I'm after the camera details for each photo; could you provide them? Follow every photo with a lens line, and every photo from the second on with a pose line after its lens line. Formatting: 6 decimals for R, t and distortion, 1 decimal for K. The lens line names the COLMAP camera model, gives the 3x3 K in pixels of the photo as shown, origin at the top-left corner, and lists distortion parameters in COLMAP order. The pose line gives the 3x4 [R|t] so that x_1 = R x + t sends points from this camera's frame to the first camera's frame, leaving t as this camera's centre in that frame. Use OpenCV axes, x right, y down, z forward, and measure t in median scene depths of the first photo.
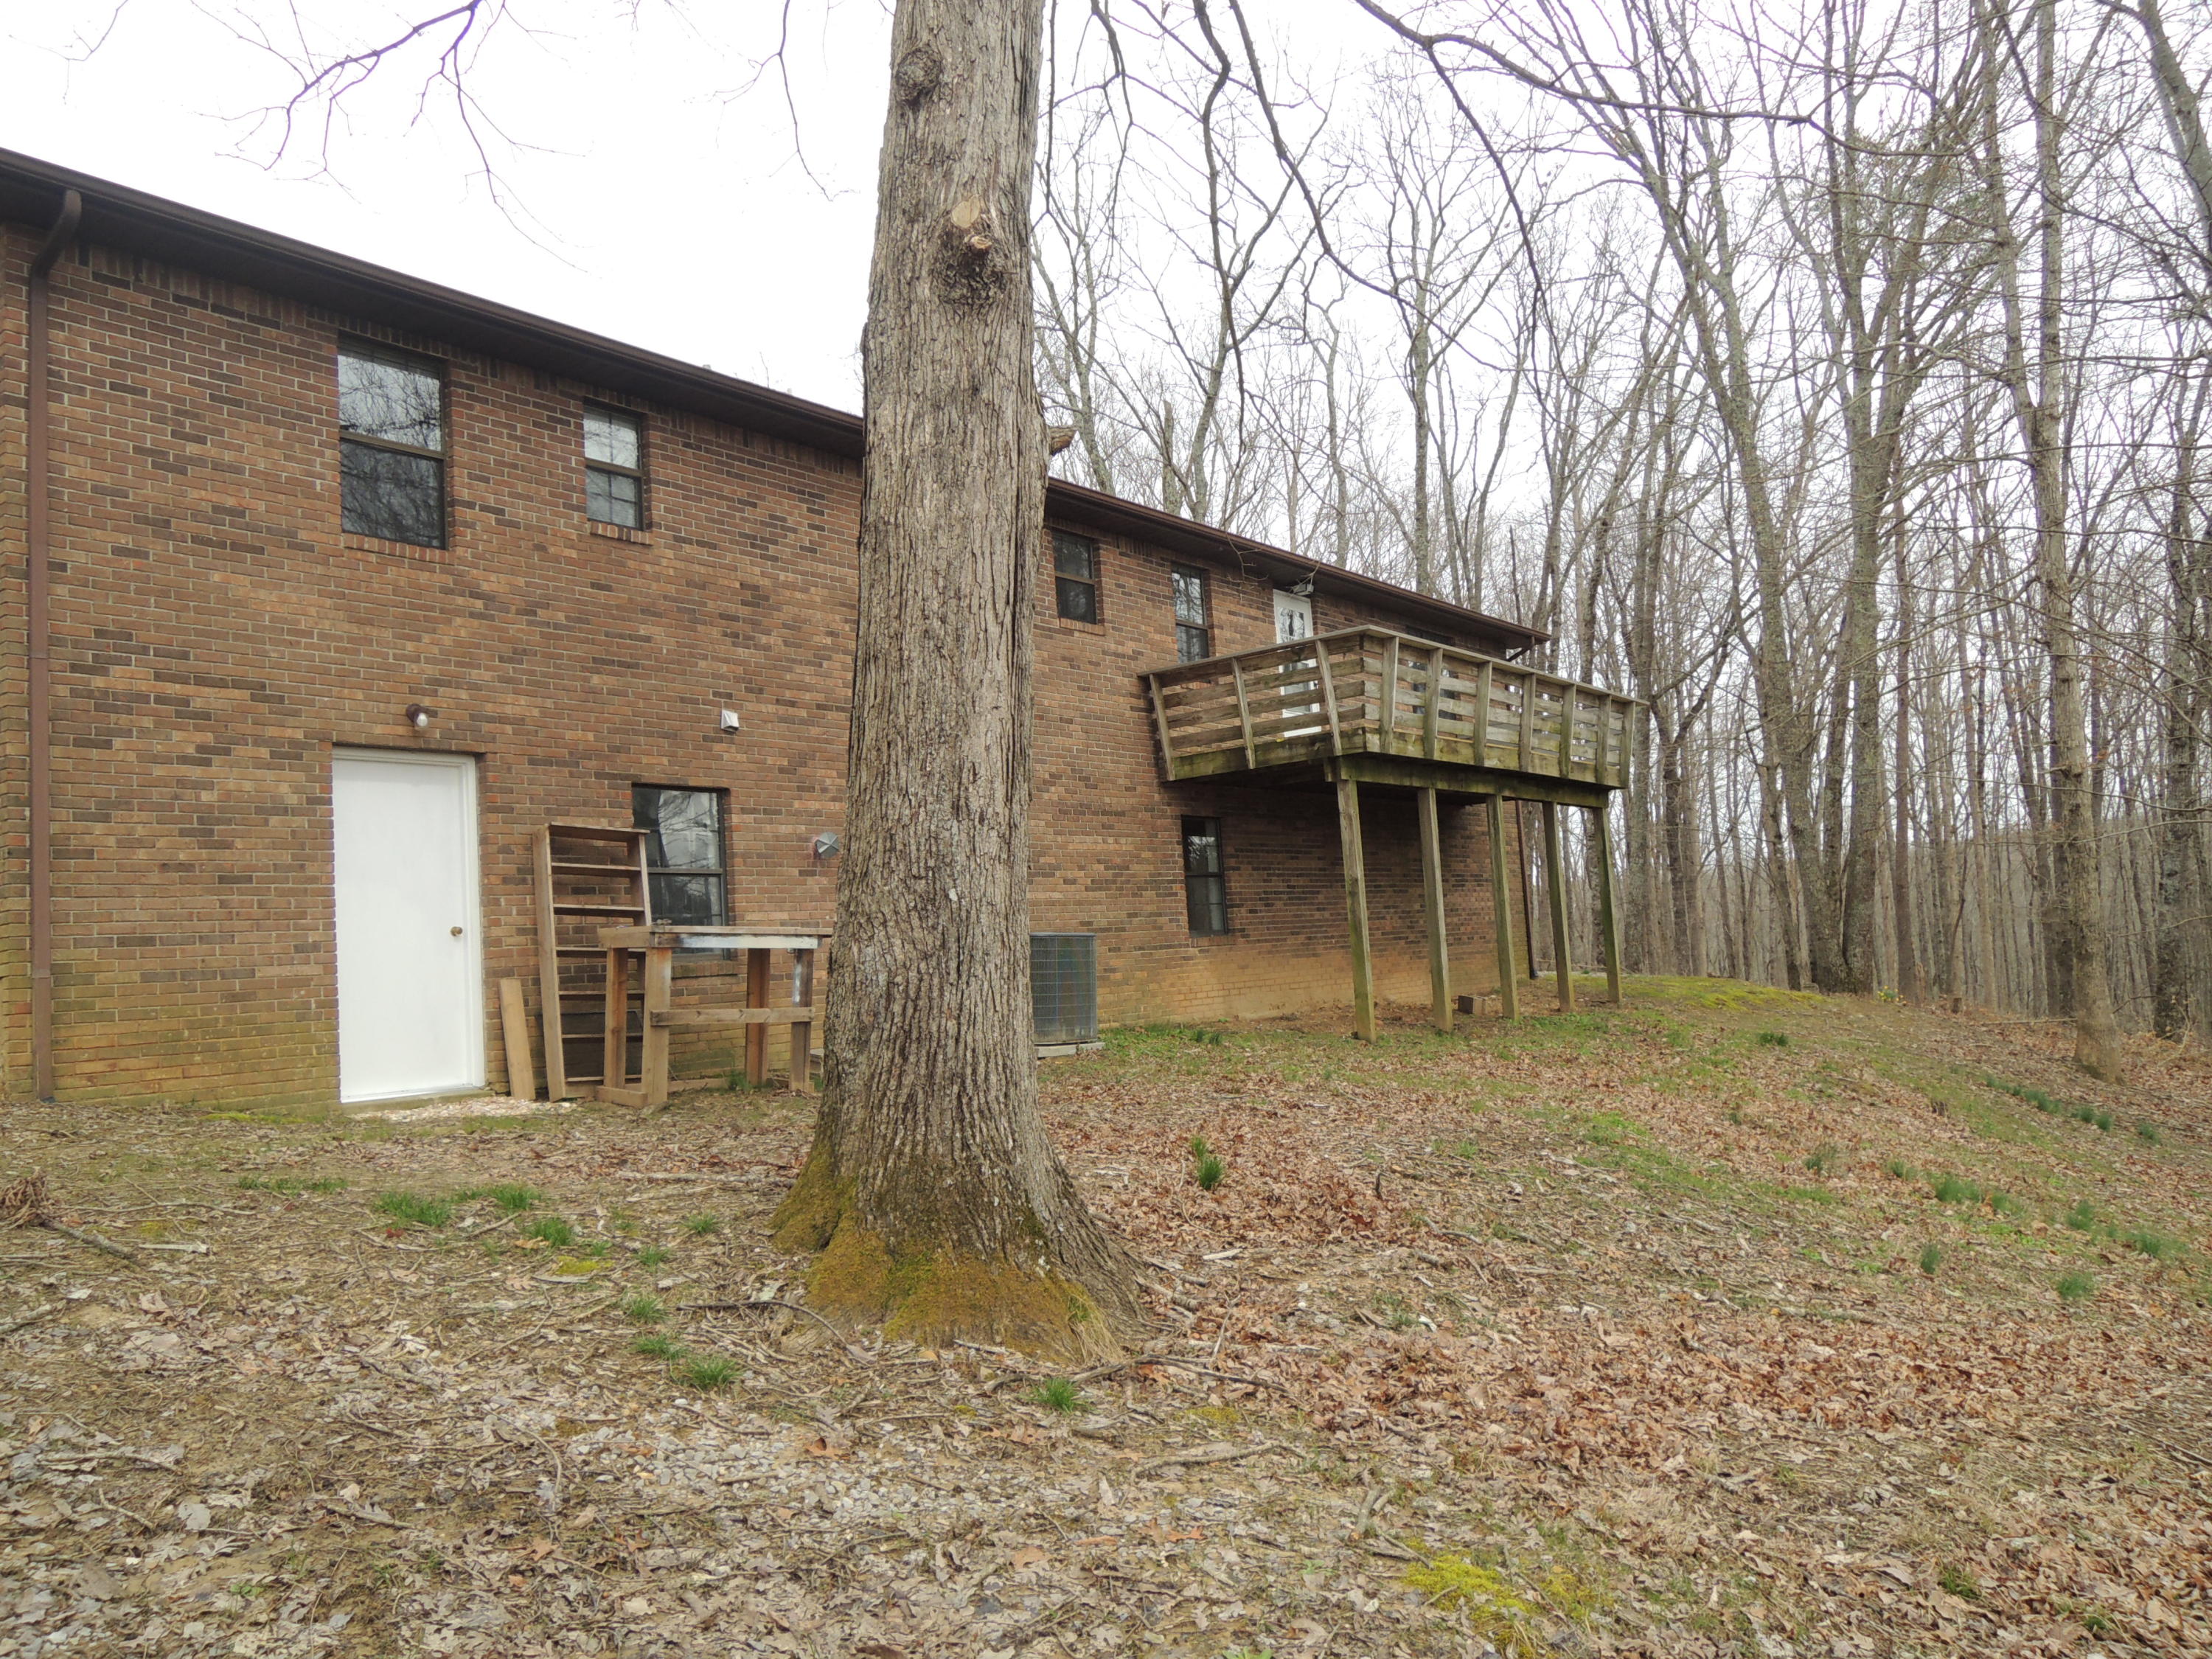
lens RADIAL K [[1583.5, 0, 1114.1], [0, 1583.5, 824.6], [0, 0, 1]] dist [-0.024913, -0.000254]
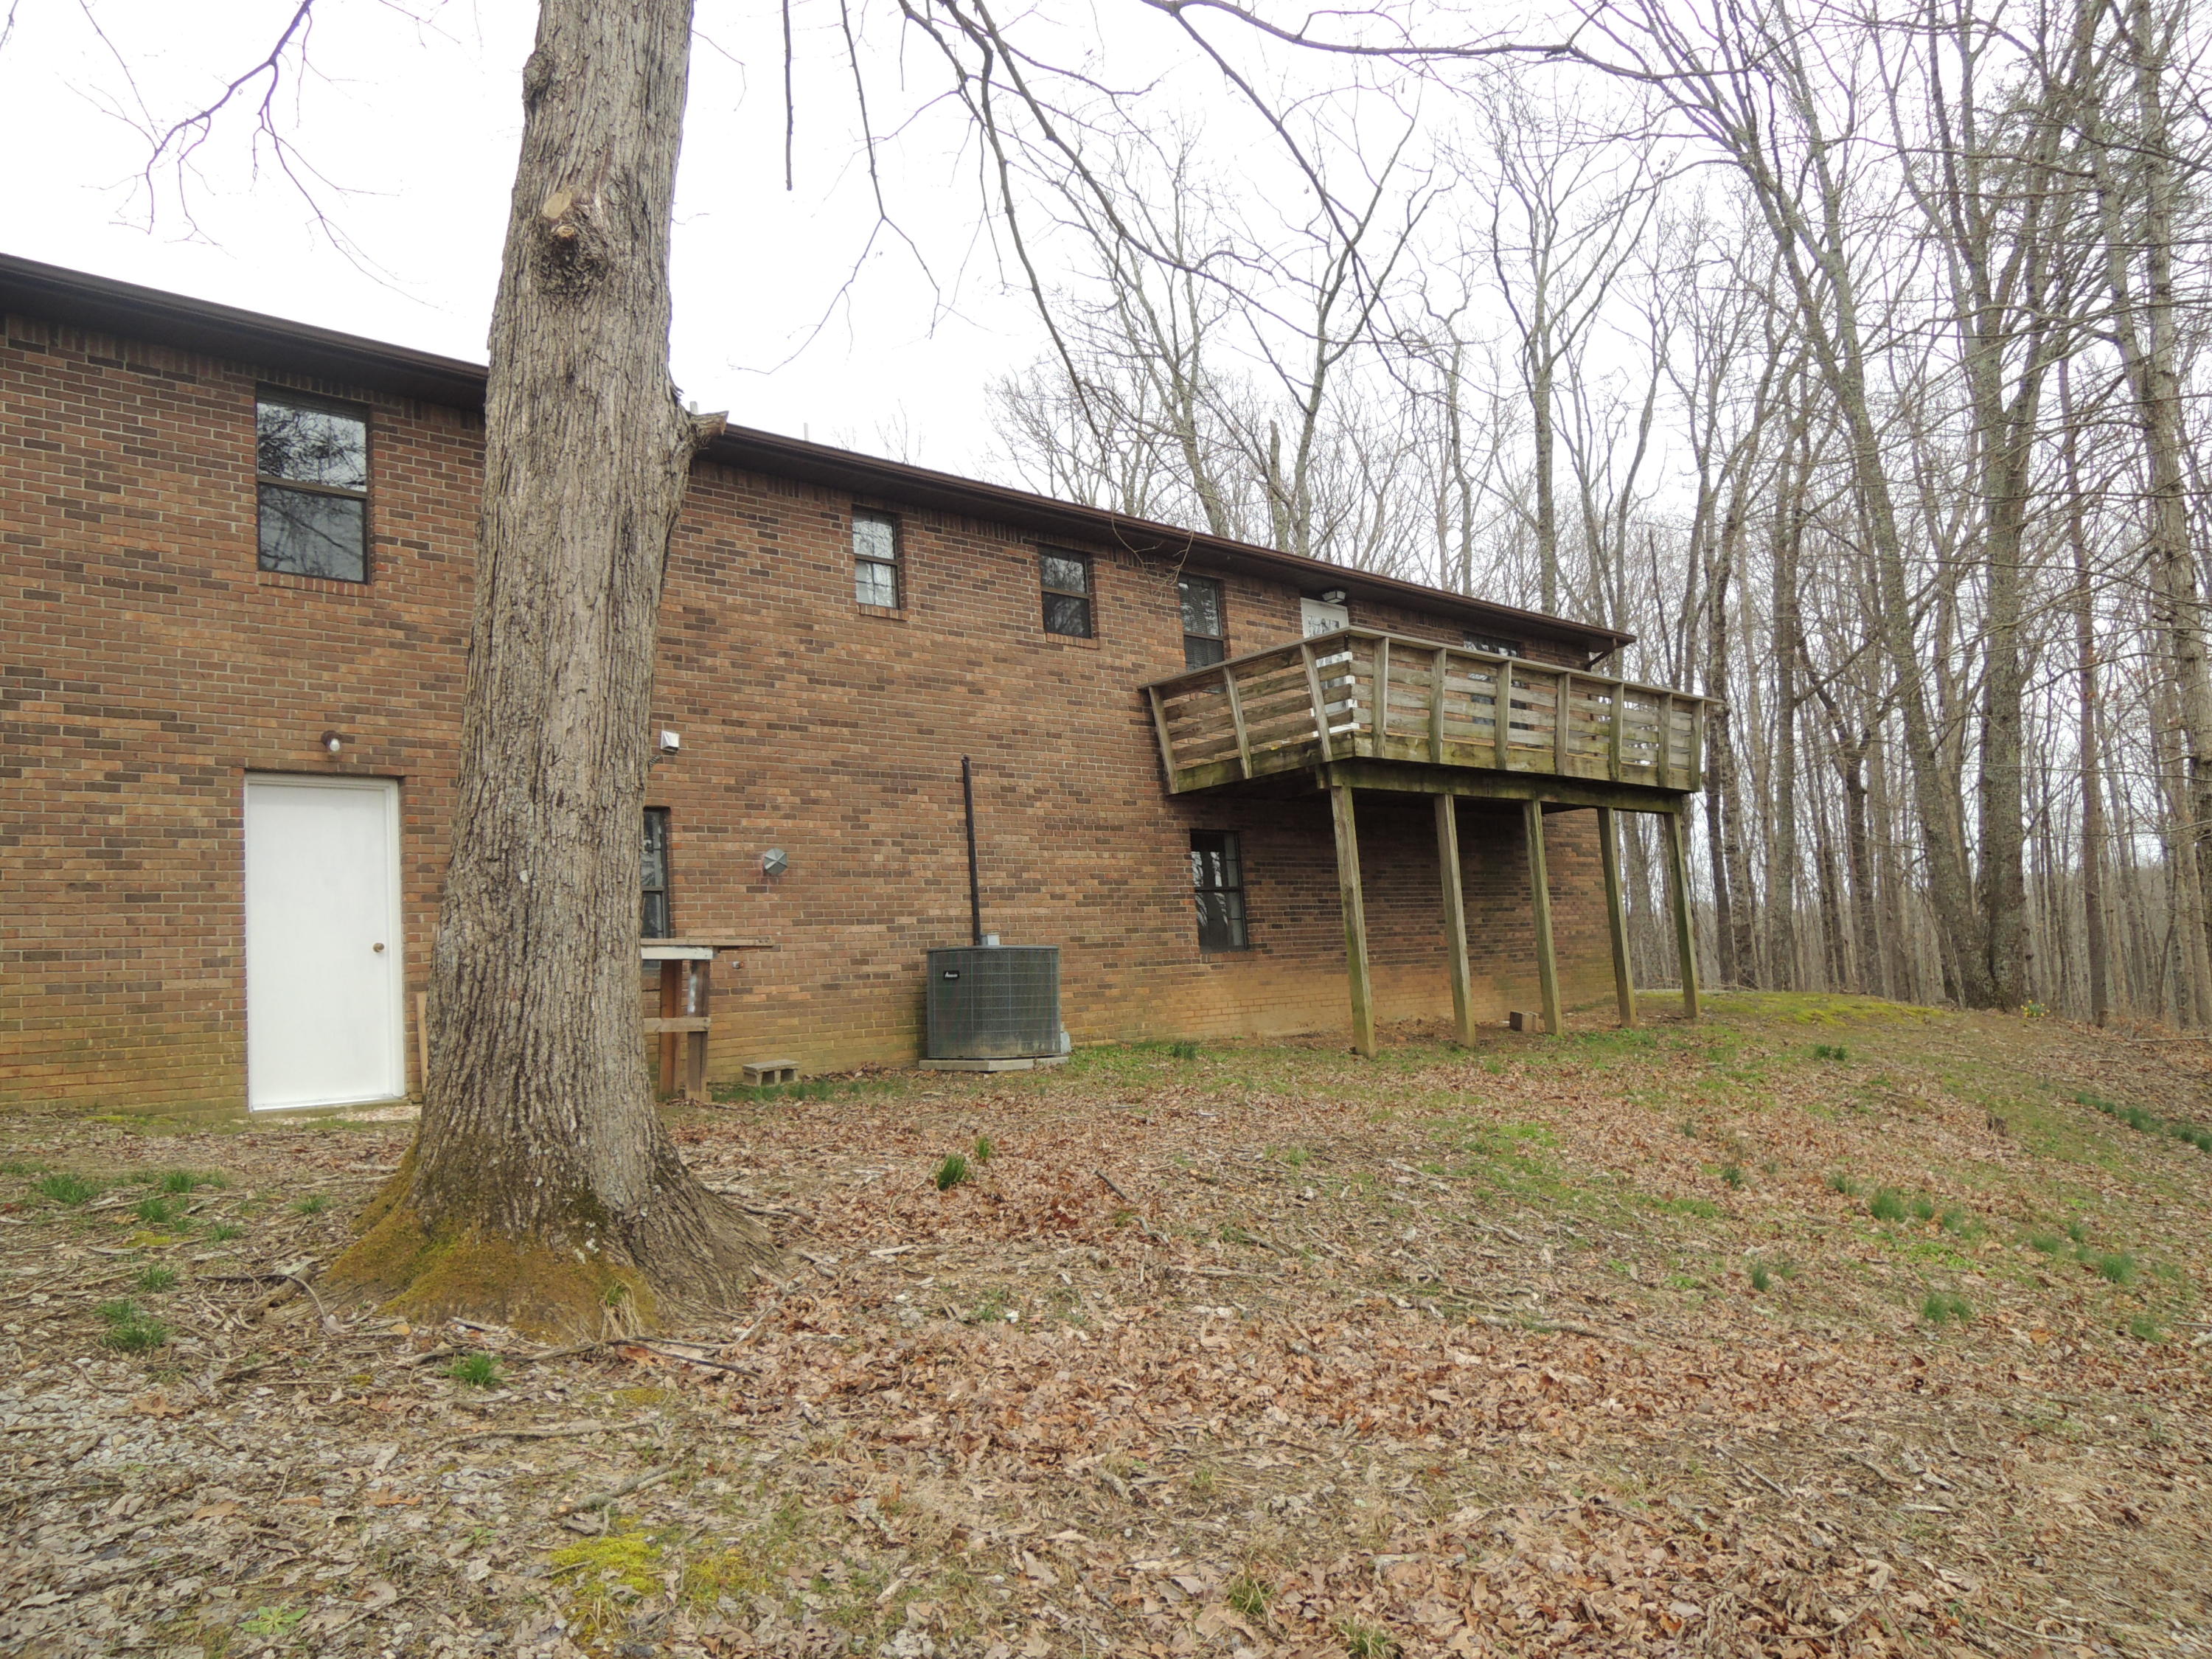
lens RADIAL K [[1583.5, 0, 1114.1], [0, 1583.5, 824.6], [0, 0, 1]] dist [-0.024913, -0.000254]
pose [[0.990634, -0.025843, -0.134076, 0.210643], [0.022802, 0.999448, -0.024165, 0.023156], [0.134626, 0.020881, 0.990676, 0.031731]]
